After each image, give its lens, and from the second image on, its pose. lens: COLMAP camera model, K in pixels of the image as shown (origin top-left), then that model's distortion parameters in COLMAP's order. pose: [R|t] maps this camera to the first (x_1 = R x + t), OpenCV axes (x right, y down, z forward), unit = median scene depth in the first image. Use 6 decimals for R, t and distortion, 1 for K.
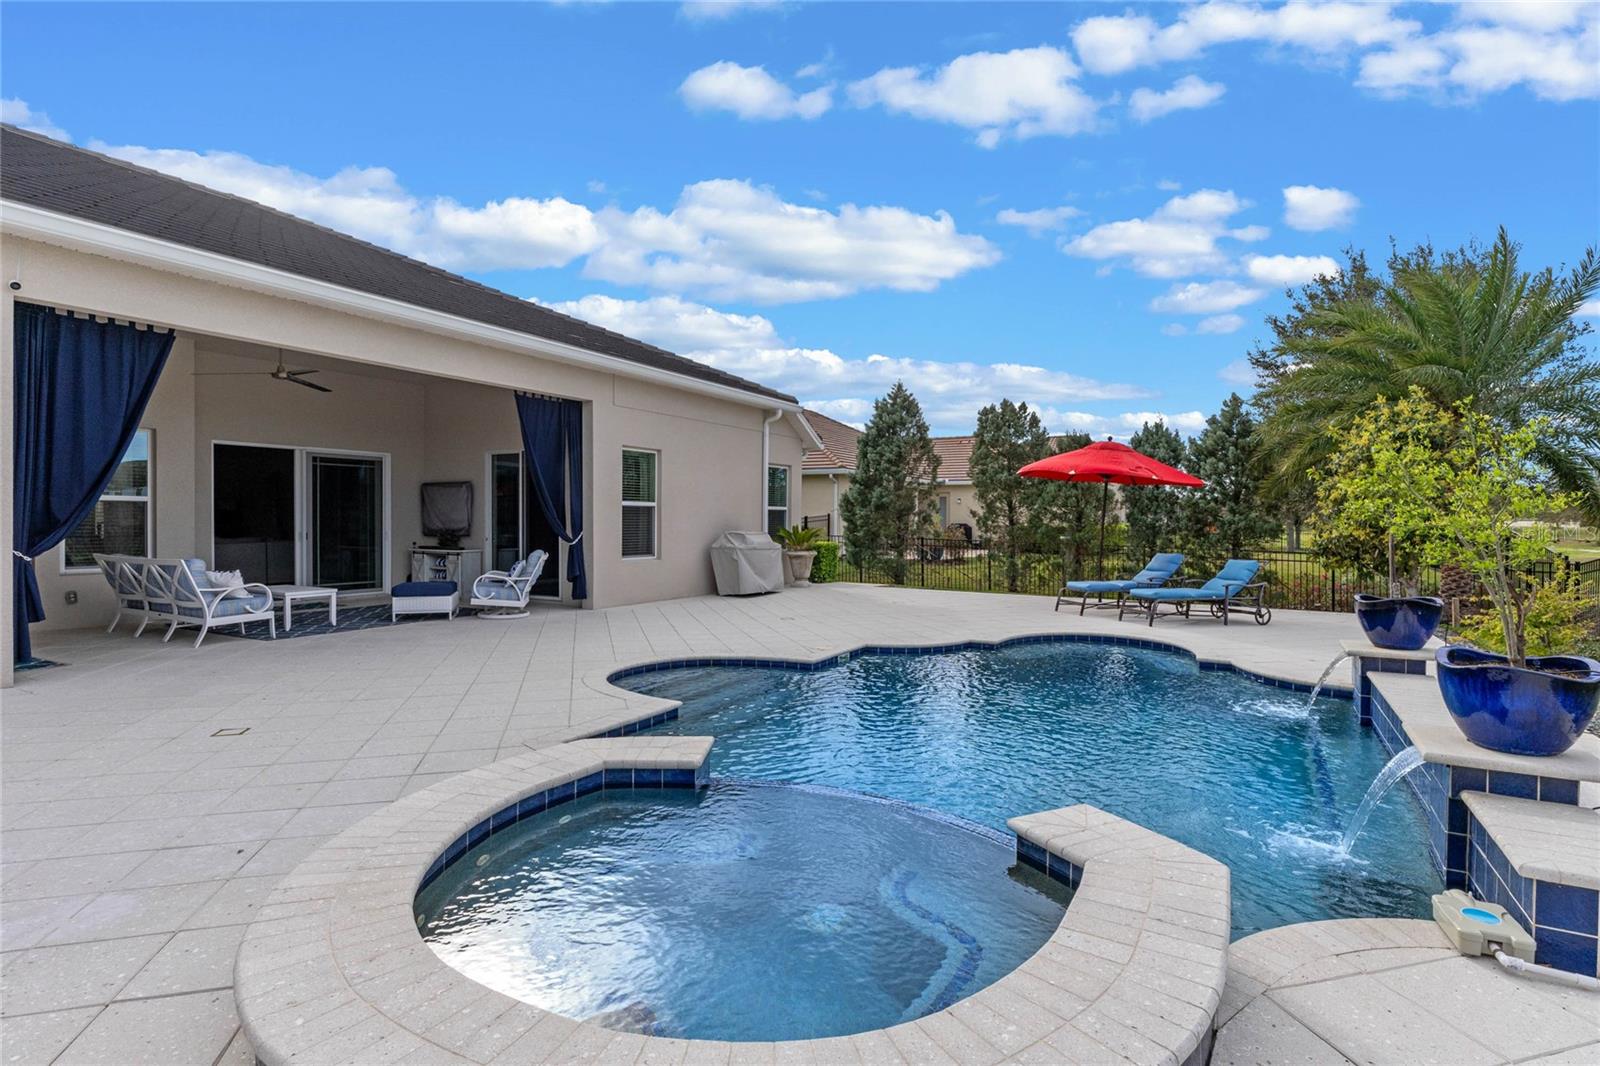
lens RADIAL K [[790.8, 0, 800.0], [0, 790.8, 533.0], [0, 0, 1]] dist [-0.003969, 0.000312]
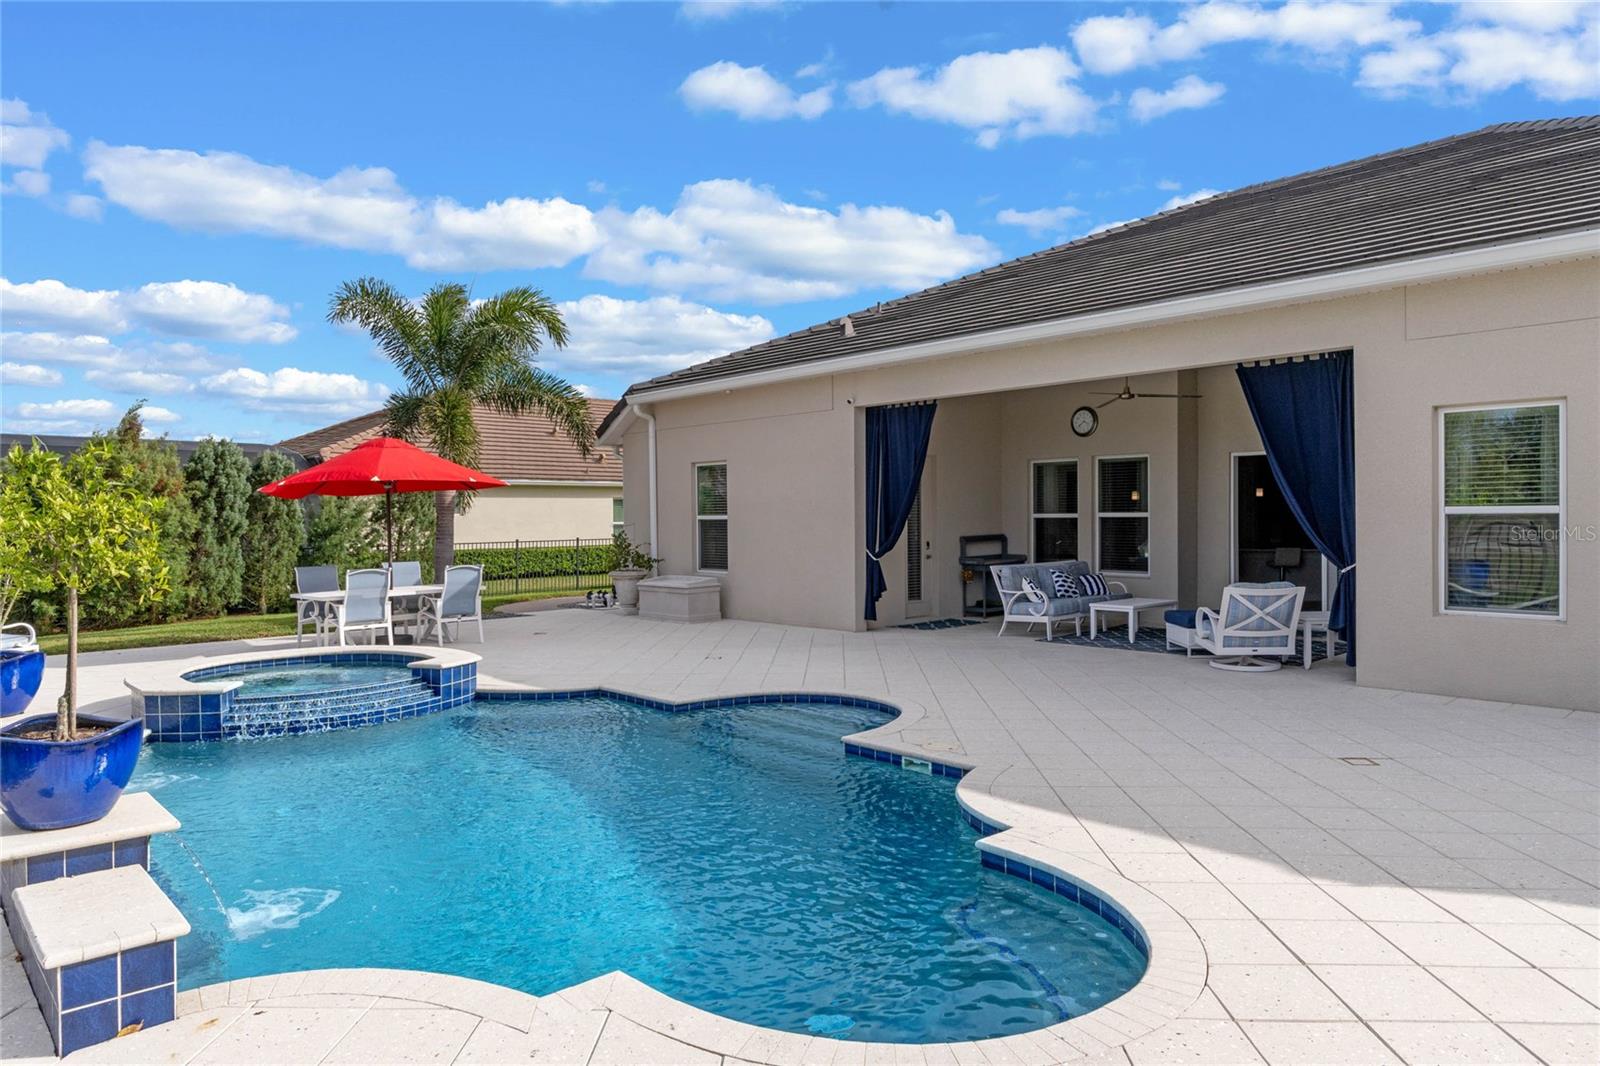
lens RADIAL K [[1017.2, 0, 800.0], [0, 1017.2, 533.0], [0, 0, 1]] dist [-0.005426, 0.000545]
pose [[-0.302194, -0.001044, -0.953246, 0.575993], [-0.025499, 0.999650, 0.006988, -0.014886], [0.952905, 0.026419, -0.302115, 0.768210]]
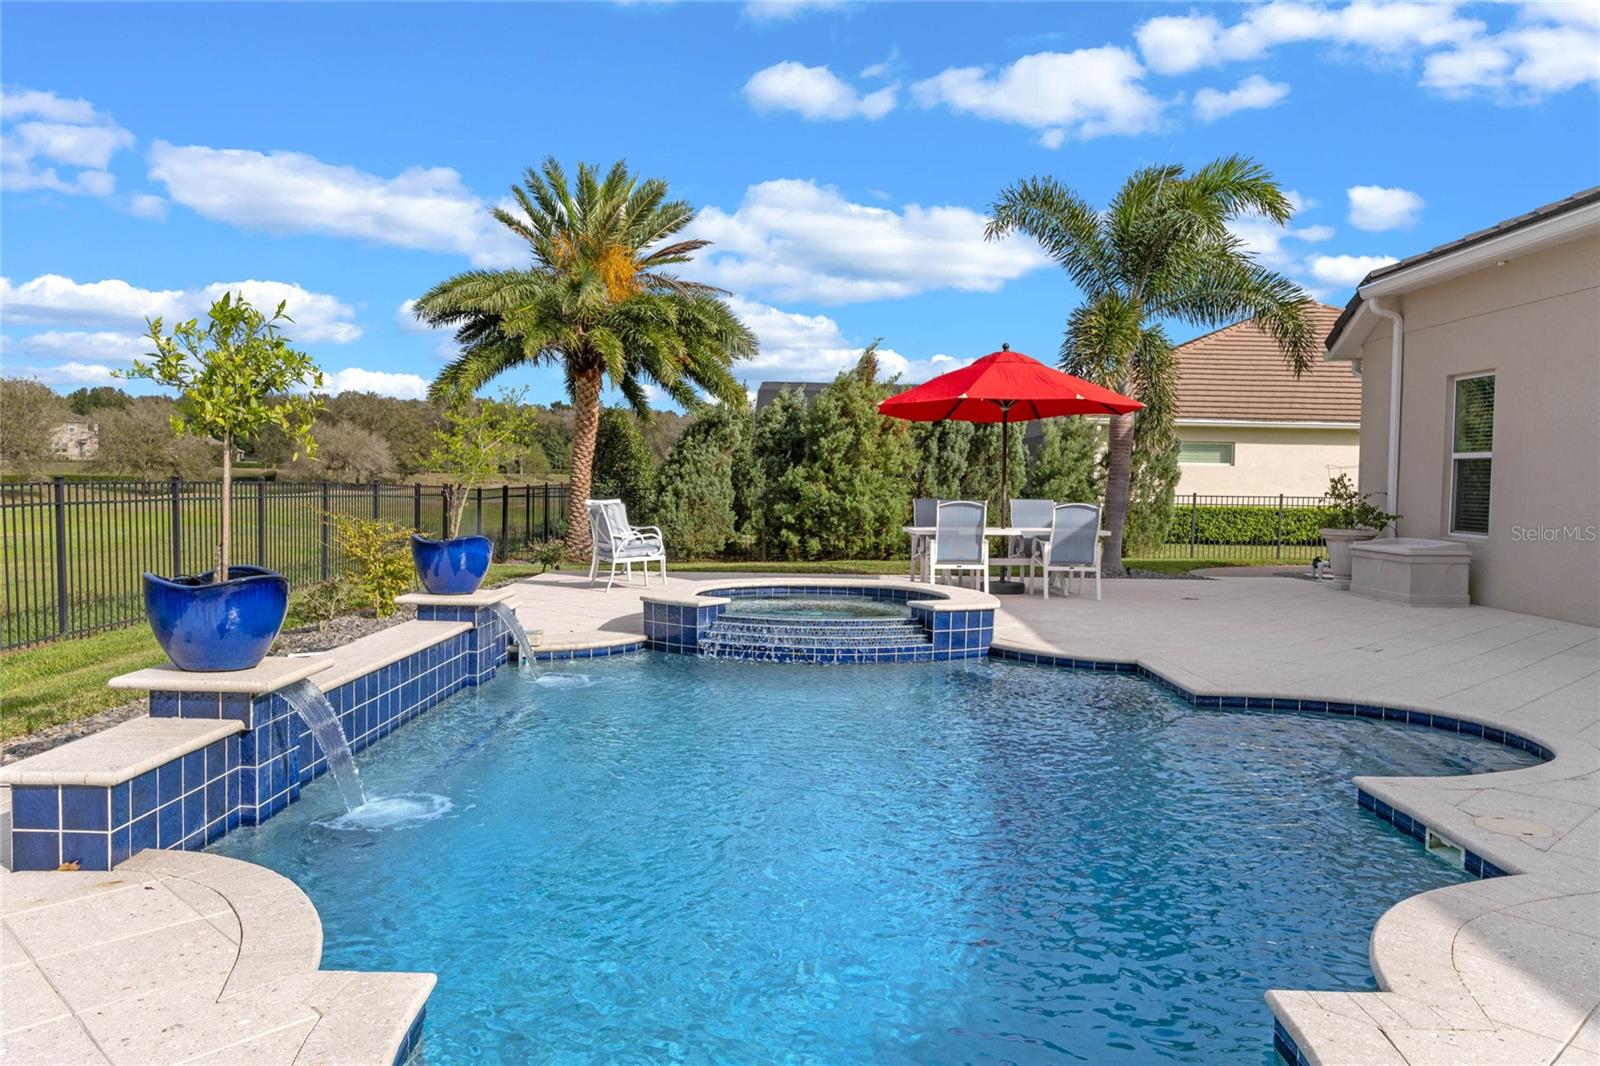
lens RADIAL K [[1160.1, 0, 800.0], [0, 1160.1, 533.0], [0, 0, 1]] dist [0.001696, -0.002229]
pose [[-0.873405, -0.010419, -0.486884, 0.366399], [-0.047946, 0.996754, 0.064680, 0.007061], [0.484629, 0.079836, -0.871069, 0.863453]]
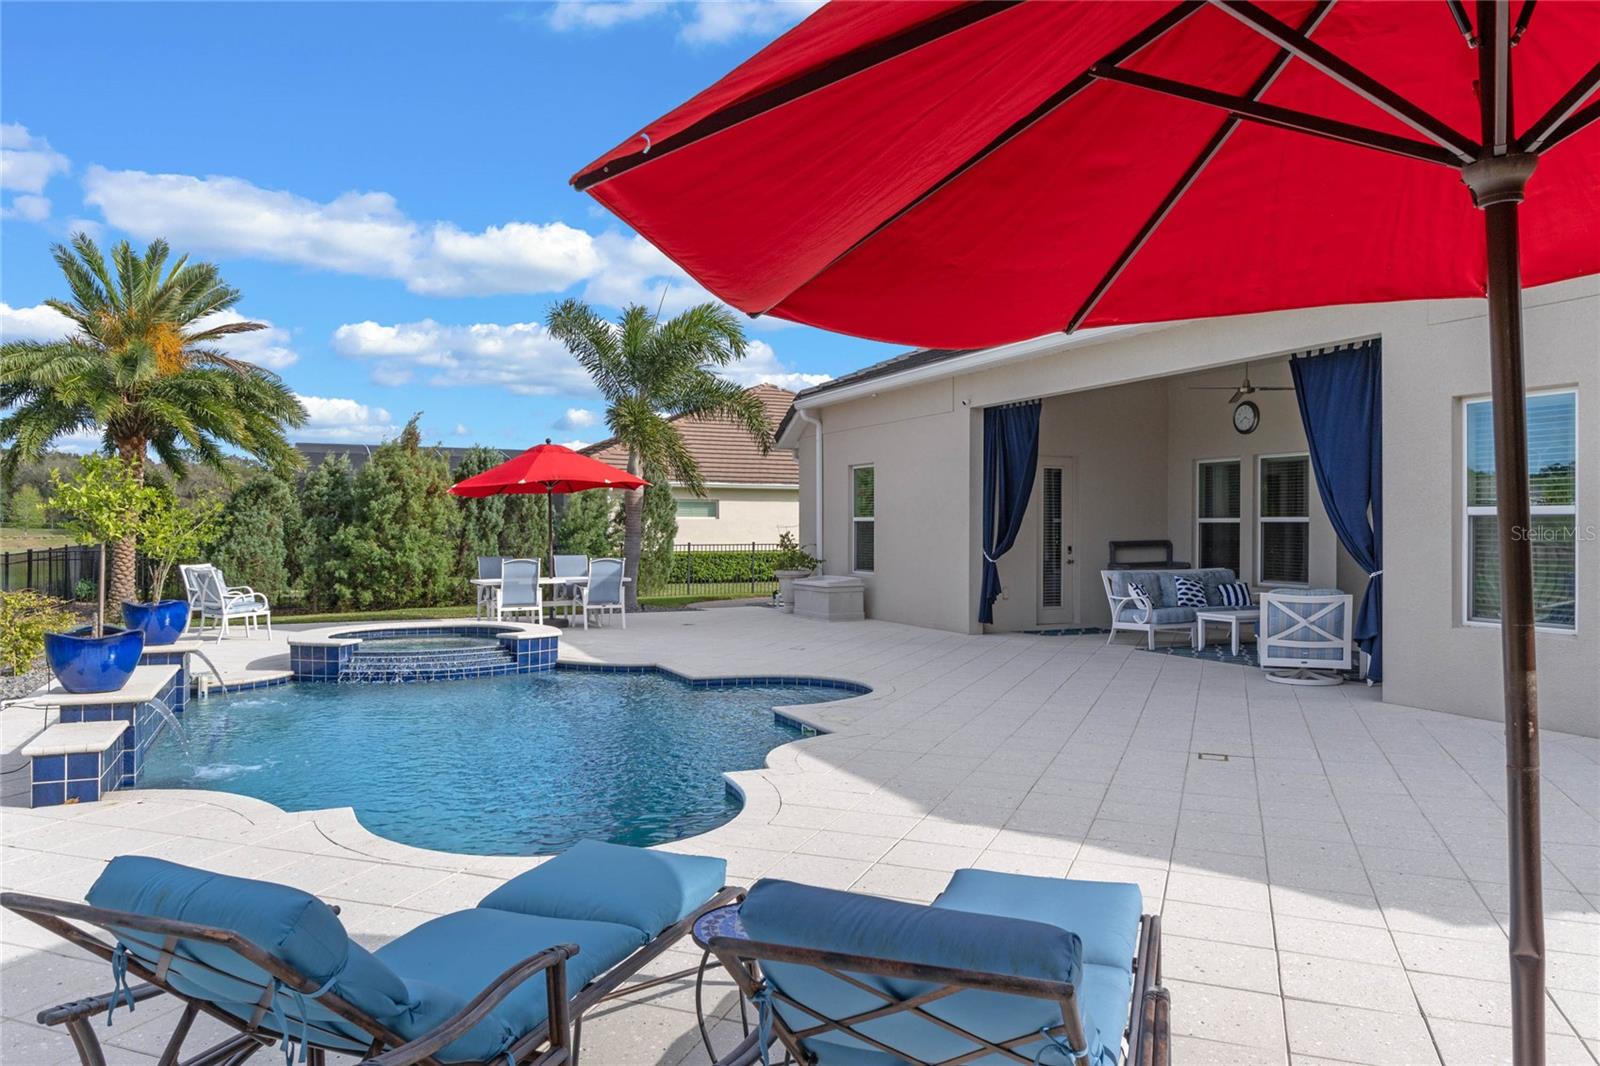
lens RADIAL K [[1115.8, 0, 800.0], [0, 1115.8, 533.0], [0, 0, 1]] dist [-0.003064, 0.002318]
pose [[-0.594526, -0.016160, -0.803914, 0.581899], [-0.037988, 0.999246, 0.008007, -0.013164], [0.803178, 0.035300, -0.594692, 1.059042]]
